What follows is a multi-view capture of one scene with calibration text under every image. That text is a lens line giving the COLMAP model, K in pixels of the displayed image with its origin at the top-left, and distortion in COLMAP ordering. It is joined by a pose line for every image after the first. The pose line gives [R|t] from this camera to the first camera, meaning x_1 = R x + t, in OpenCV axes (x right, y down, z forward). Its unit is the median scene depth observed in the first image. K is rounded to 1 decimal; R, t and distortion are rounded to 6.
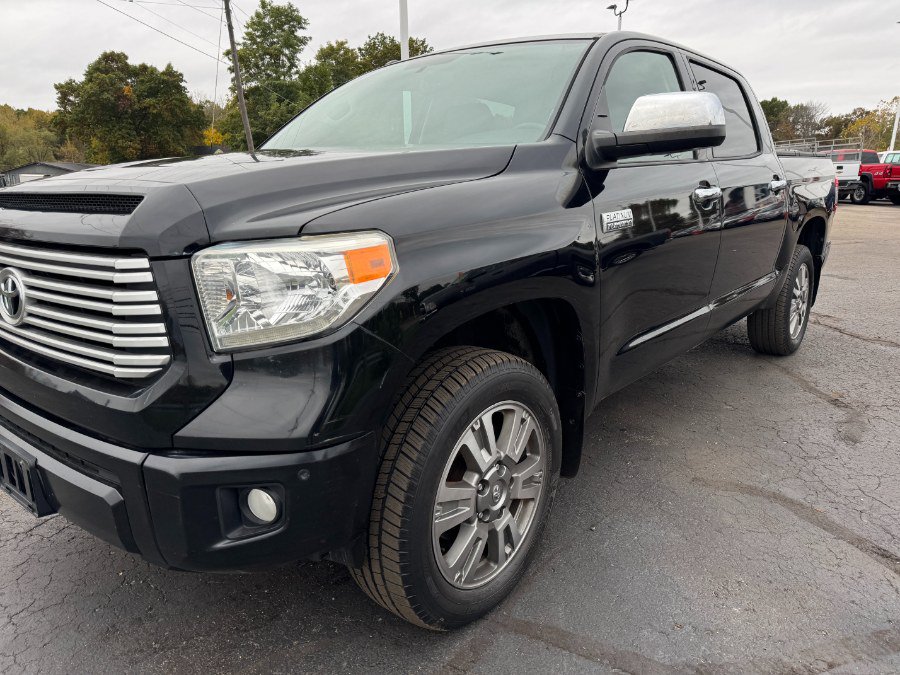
lens RADIAL K [[638.6, 0, 449.7], [0, 638.6, 342.3], [0, 0, 1]] dist [0.011132, -0.009306]
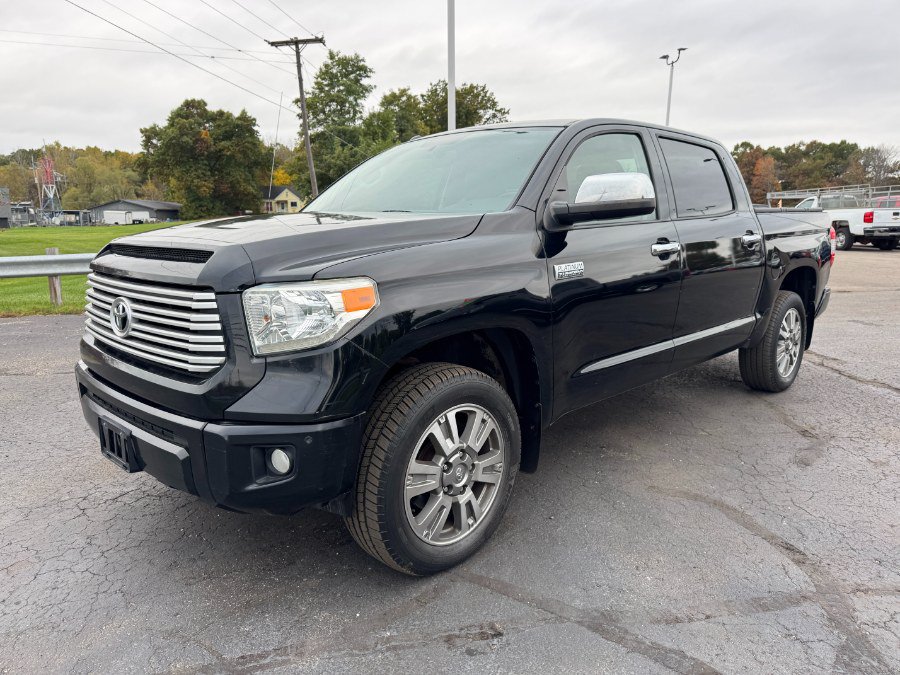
lens RADIAL K [[638.6, 0, 449.7], [0, 638.6, 342.3], [0, 0, 1]] dist [0.011132, -0.009306]
pose [[0.996028, 0.027248, -0.084764, 0.152882], [-0.032180, 0.997834, -0.057380, 0.039187], [0.083017, 0.059880, 0.994747, -0.322892]]
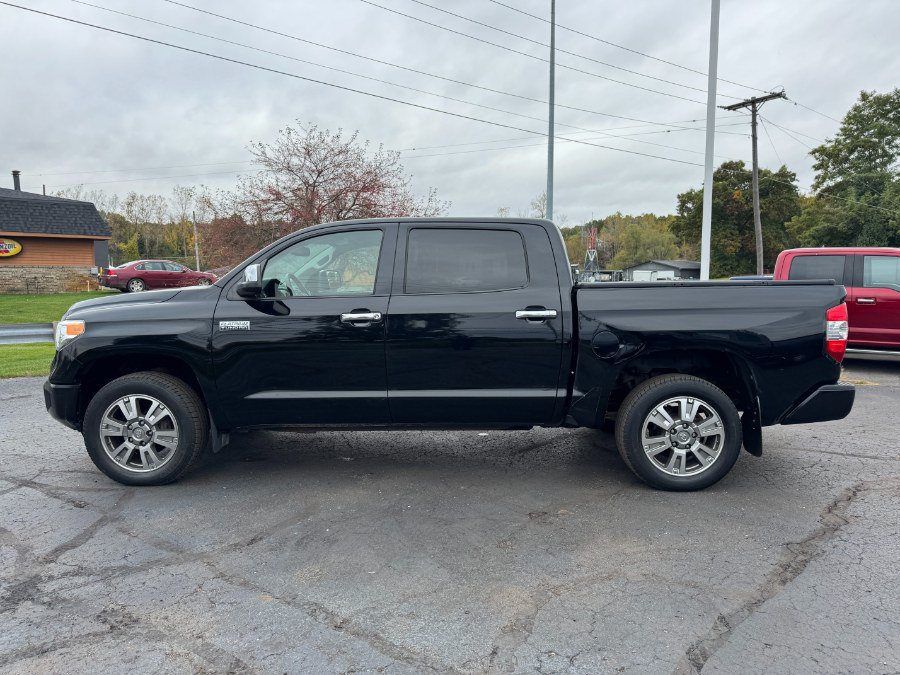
lens RADIAL K [[638.6, 0, 449.7], [0, 638.6, 342.3], [0, 0, 1]] dist [0.011132, -0.009306]
pose [[0.628659, 0.089579, -0.772505, 2.515866], [-0.198683, 0.978879, -0.048178, -0.202916], [0.751873, 0.183771, 0.633179, 0.292008]]
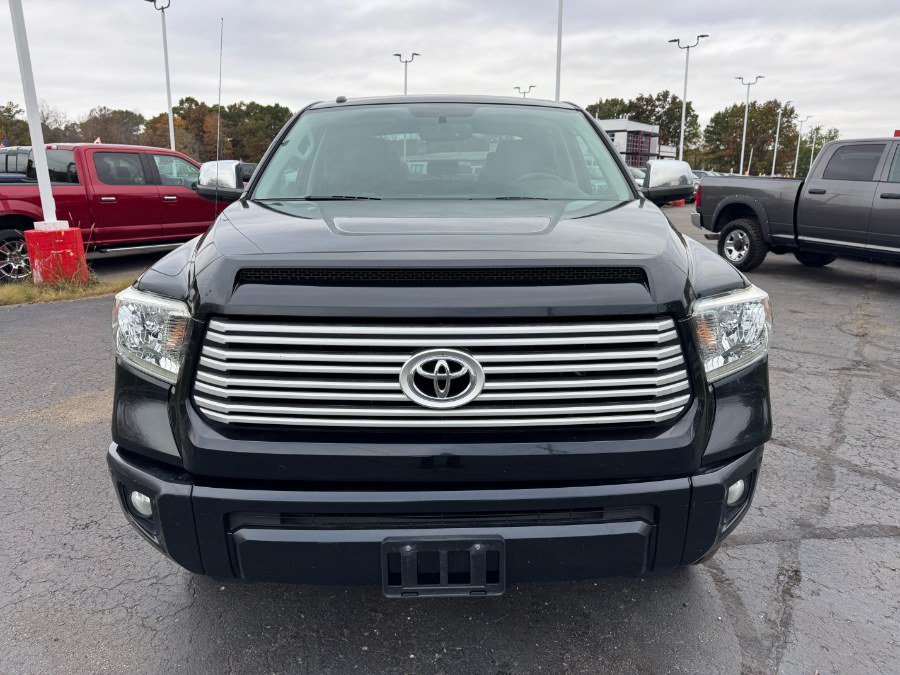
lens RADIAL K [[638.6, 0, 449.7], [0, 638.6, 342.3], [0, 0, 1]] dist [0.011132, -0.009306]
pose [[0.764350, -0.151910, 0.626651, -1.125245], [0.150978, 0.987000, 0.055111, -0.156401], [-0.626877, 0.052486, 0.777349, 0.237295]]
